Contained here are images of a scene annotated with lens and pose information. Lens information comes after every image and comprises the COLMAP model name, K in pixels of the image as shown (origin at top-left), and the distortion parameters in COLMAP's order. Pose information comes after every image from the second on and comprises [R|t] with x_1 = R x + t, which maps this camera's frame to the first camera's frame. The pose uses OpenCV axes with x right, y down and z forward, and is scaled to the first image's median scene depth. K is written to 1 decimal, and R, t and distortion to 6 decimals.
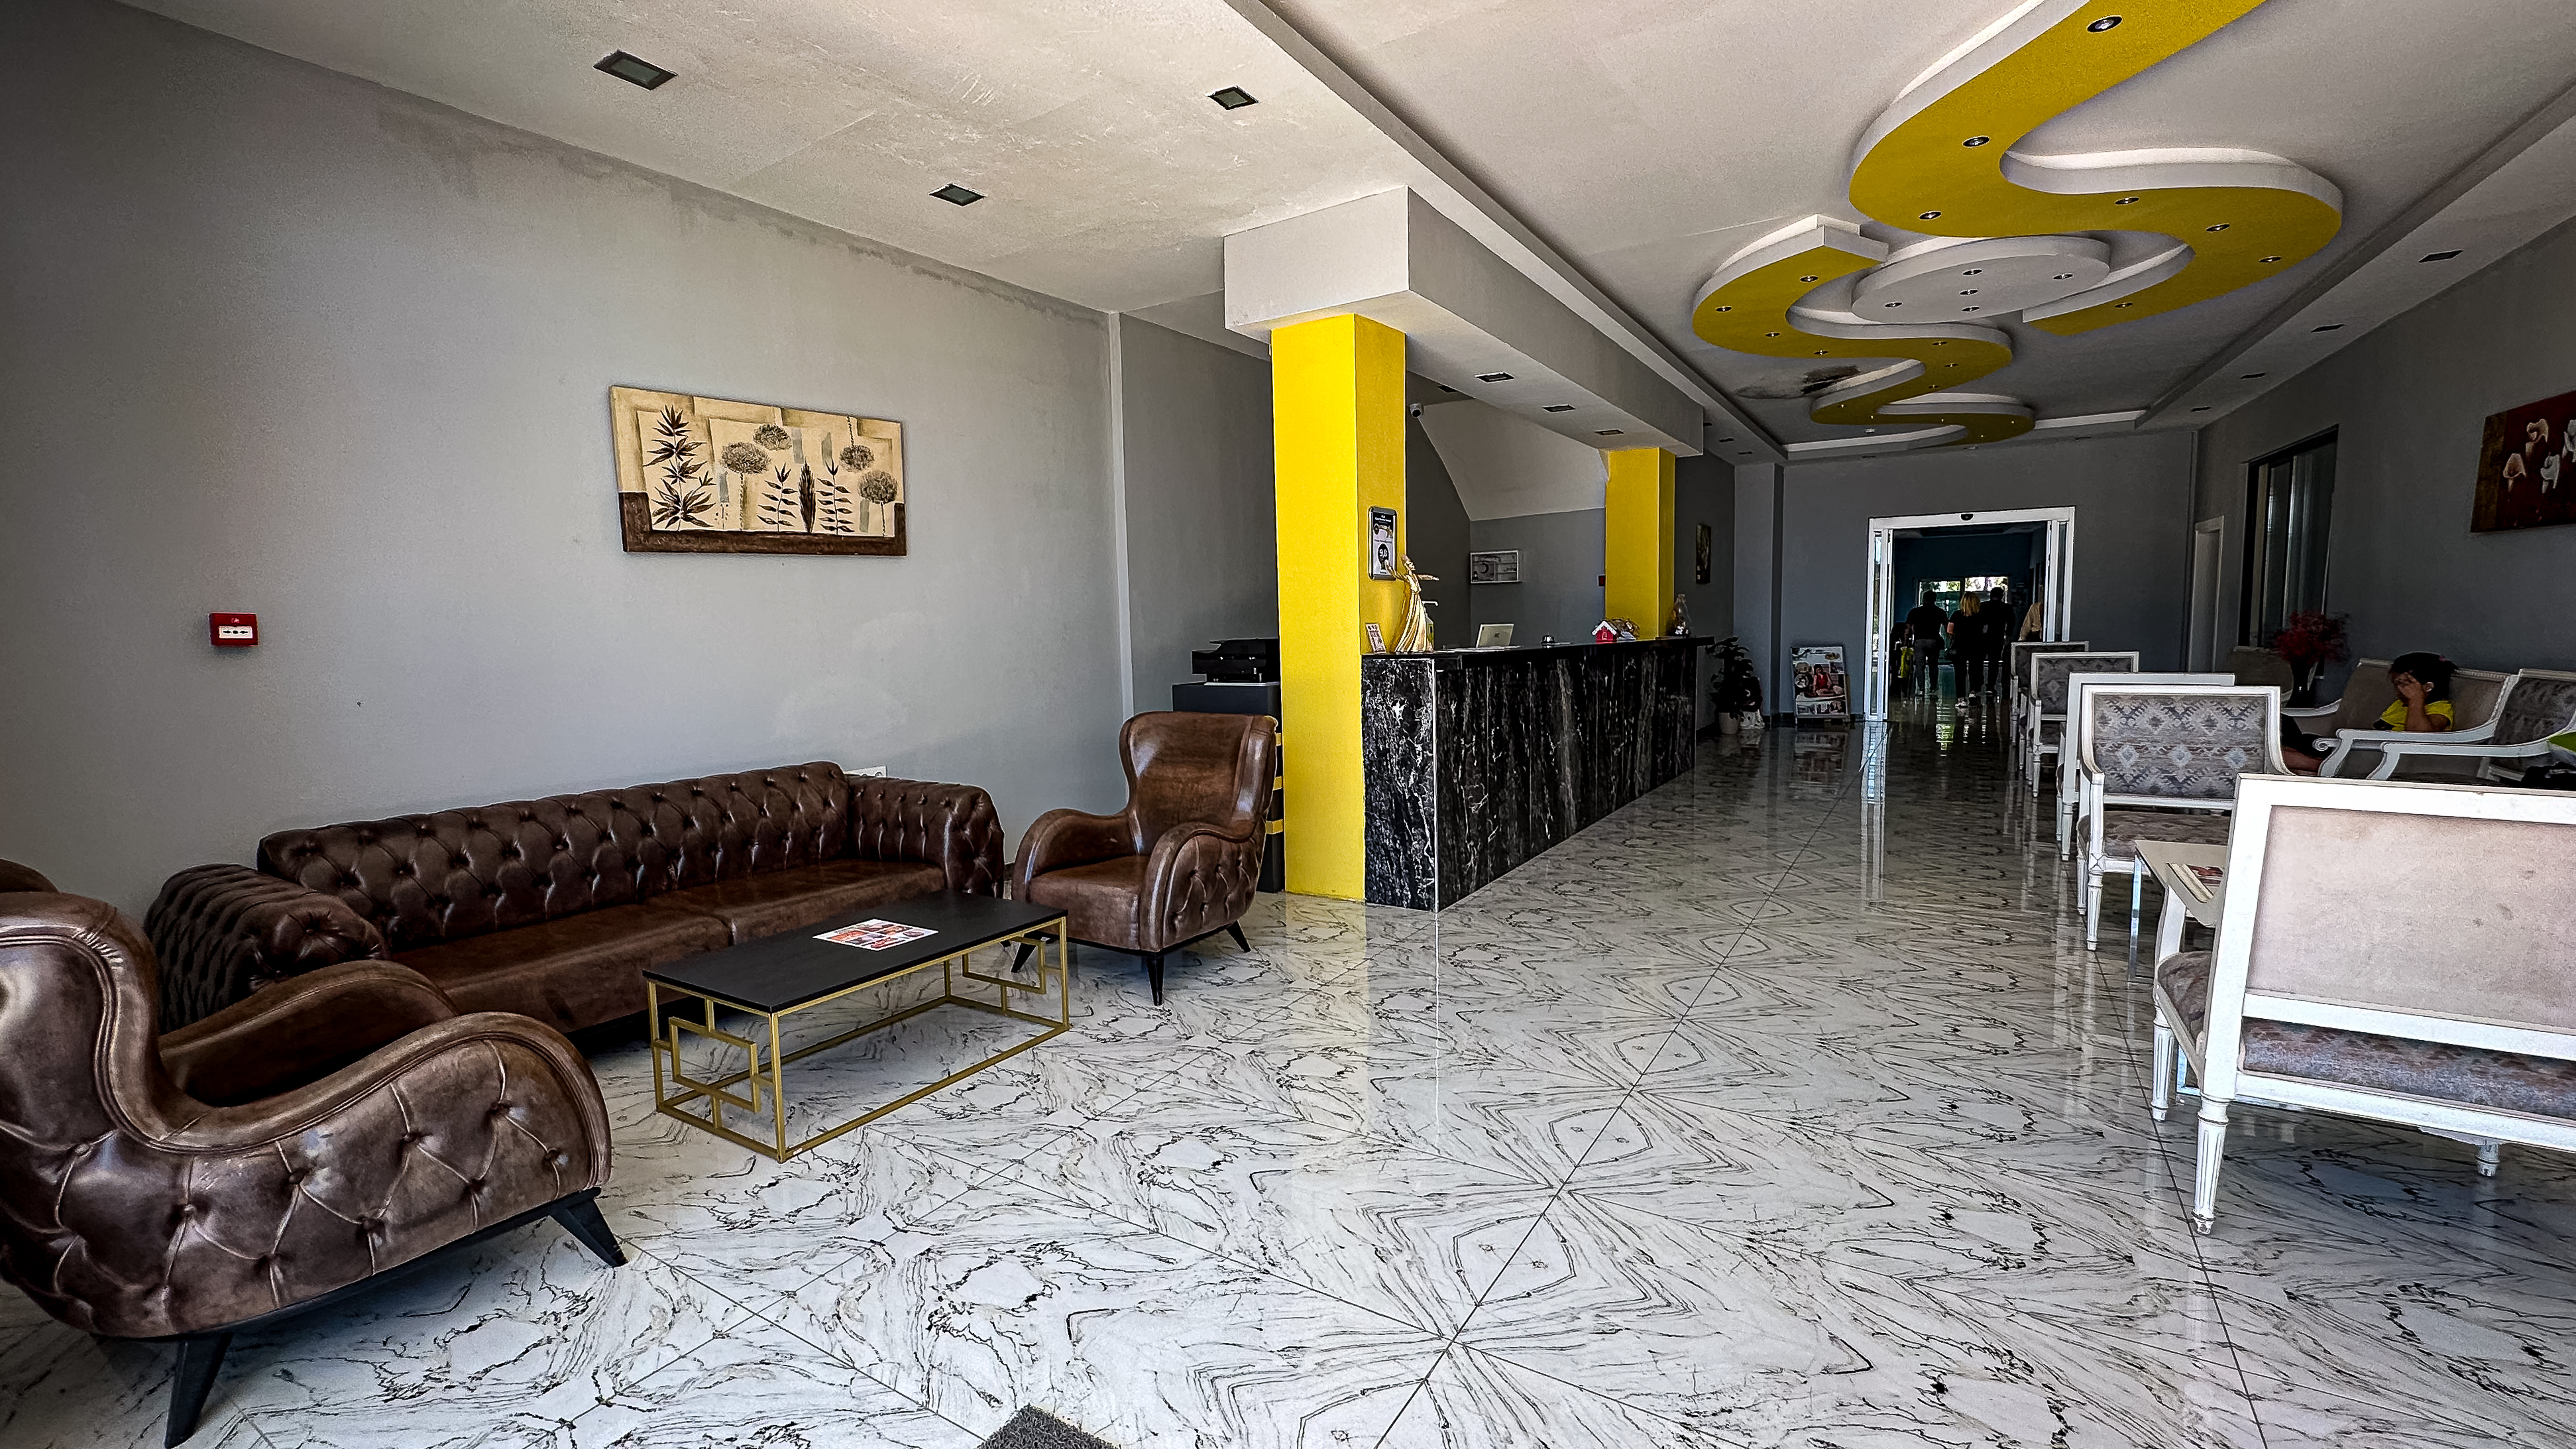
lens RADIAL K [[1023.7, 0, 1288.0], [0, 1023.7, 724.5], [0, 0, 1]] dist [-0.000749, 0.000415]
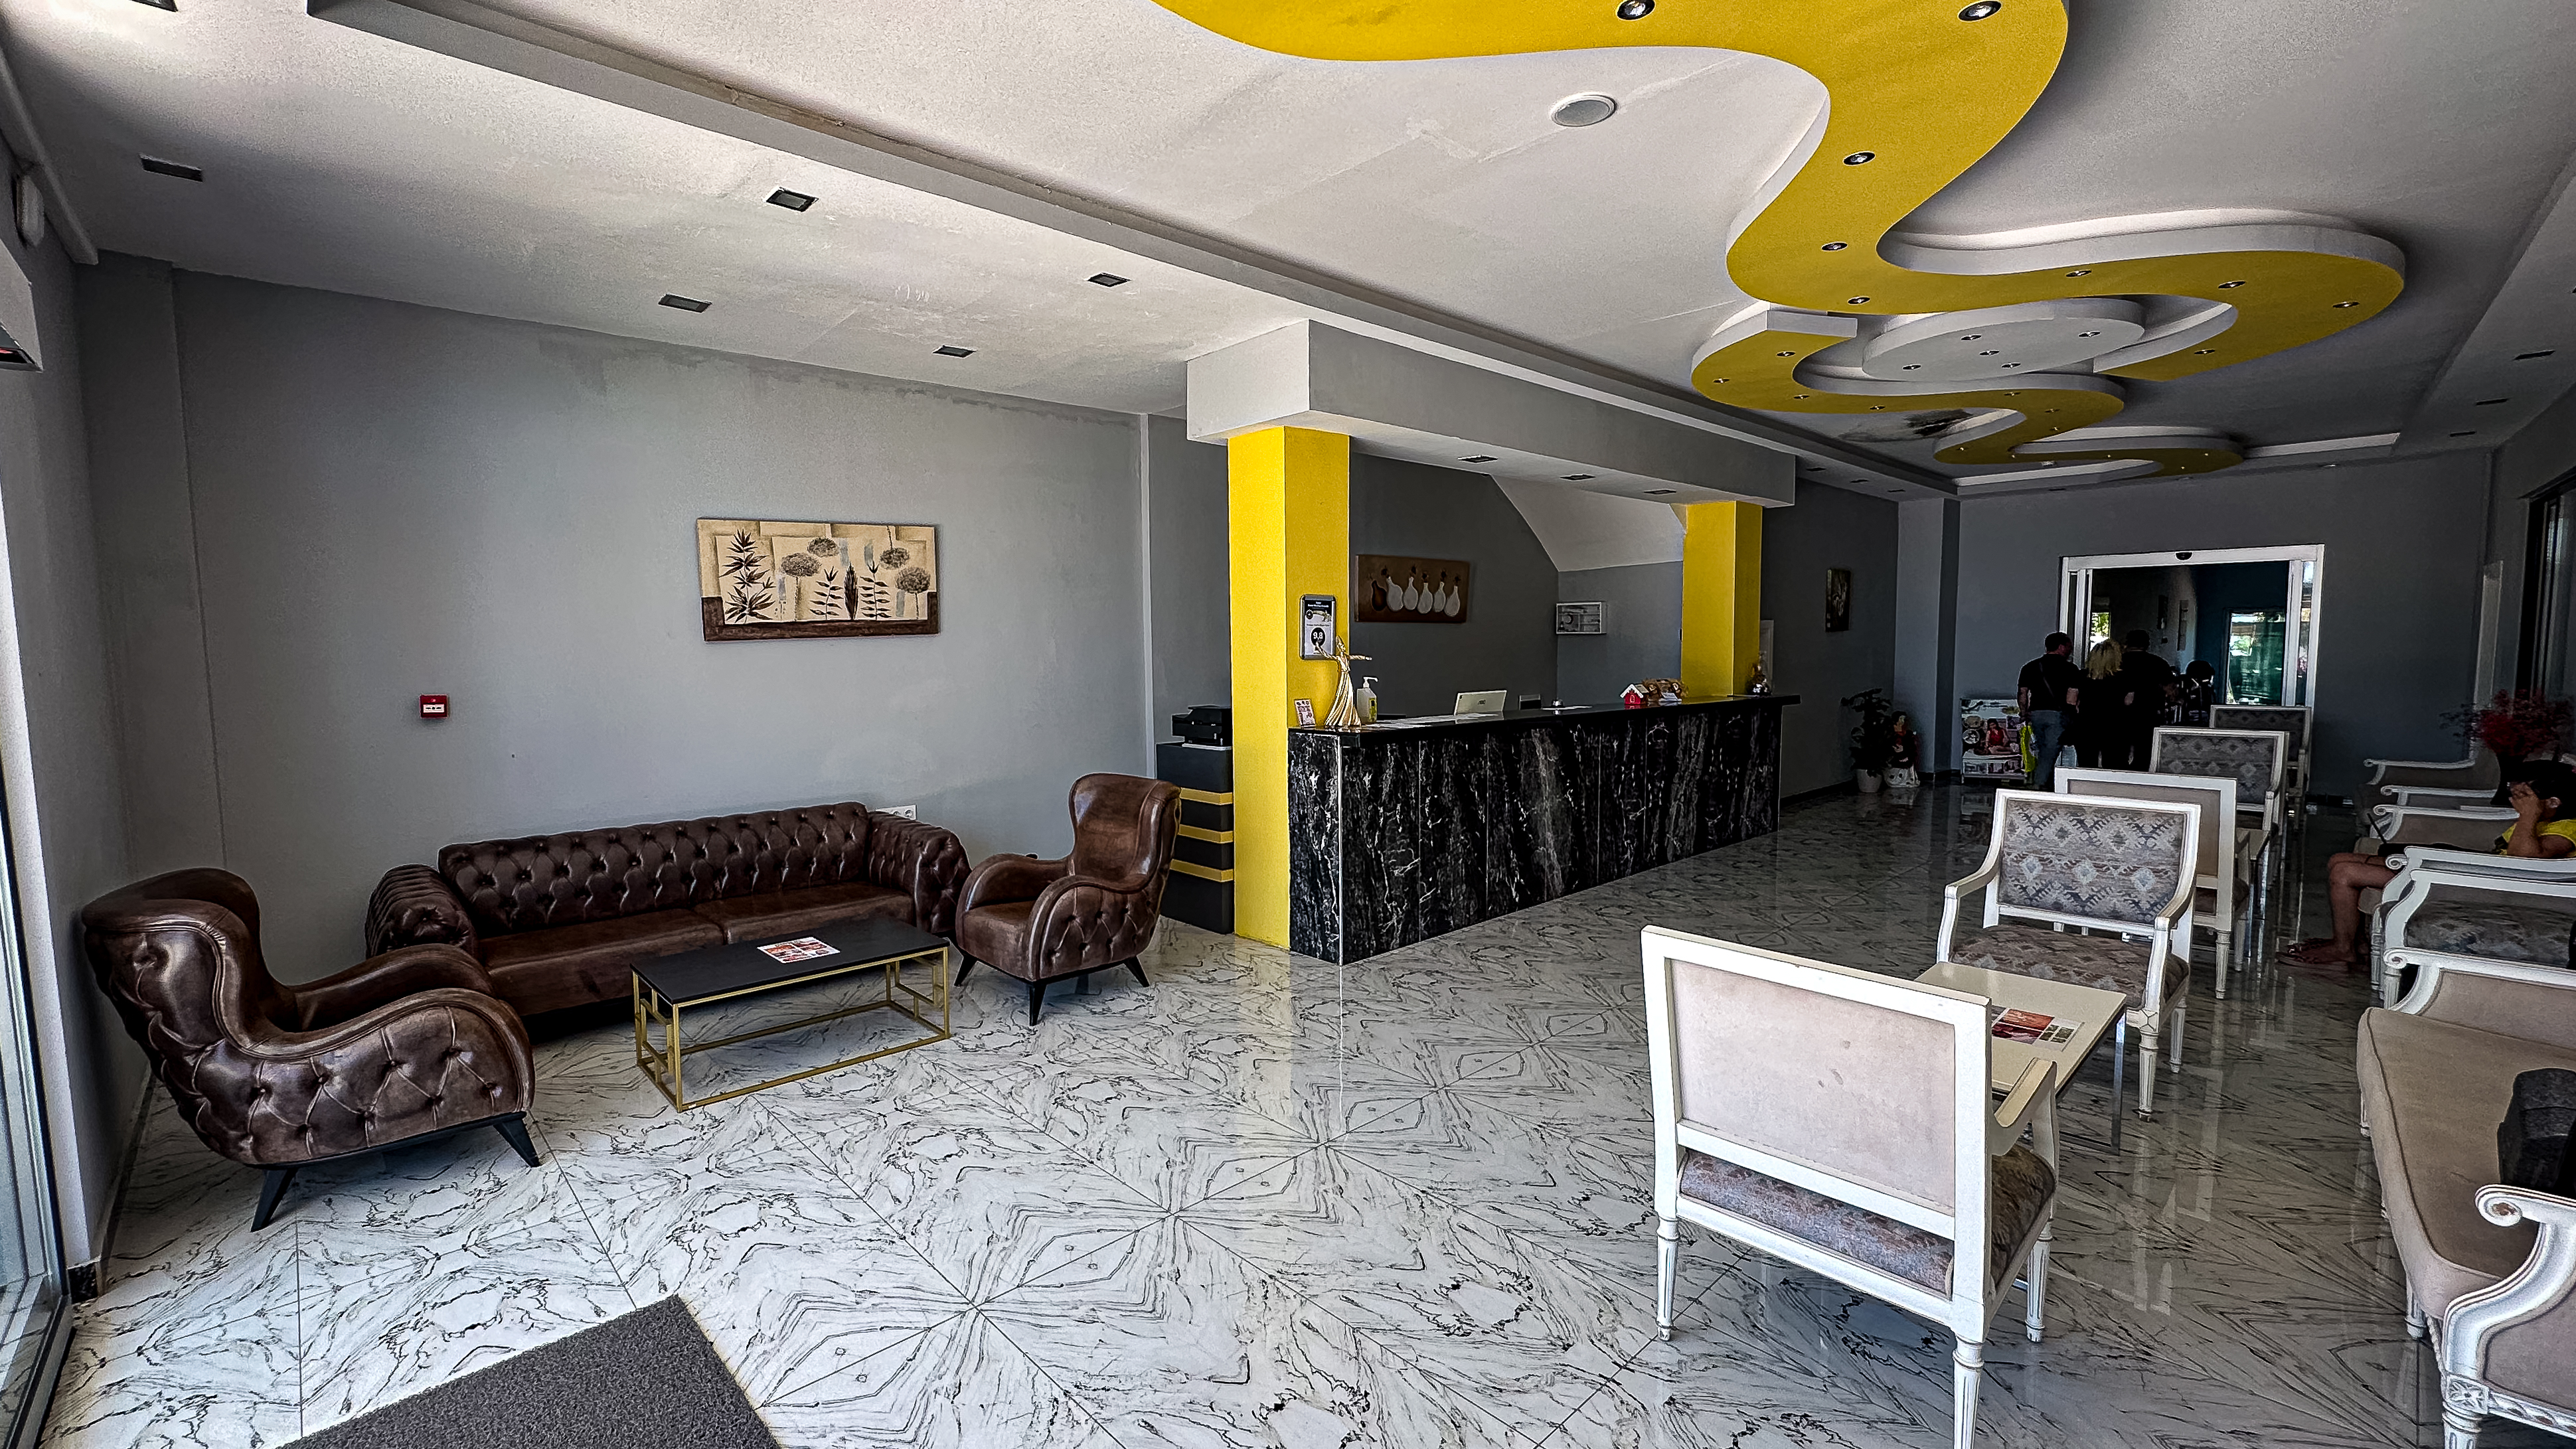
lens RADIAL K [[1023.4, 0, 1288.0], [0, 1023.4, 724.5], [0, 0, 1]] dist [-0.000749, 0.000415]
pose [[0.967385, 0.031325, -0.251366, 0.401446], [-0.034115, 0.999395, -0.006747, -0.073689], [0.251003, 0.015103, 0.967869, -0.090523]]
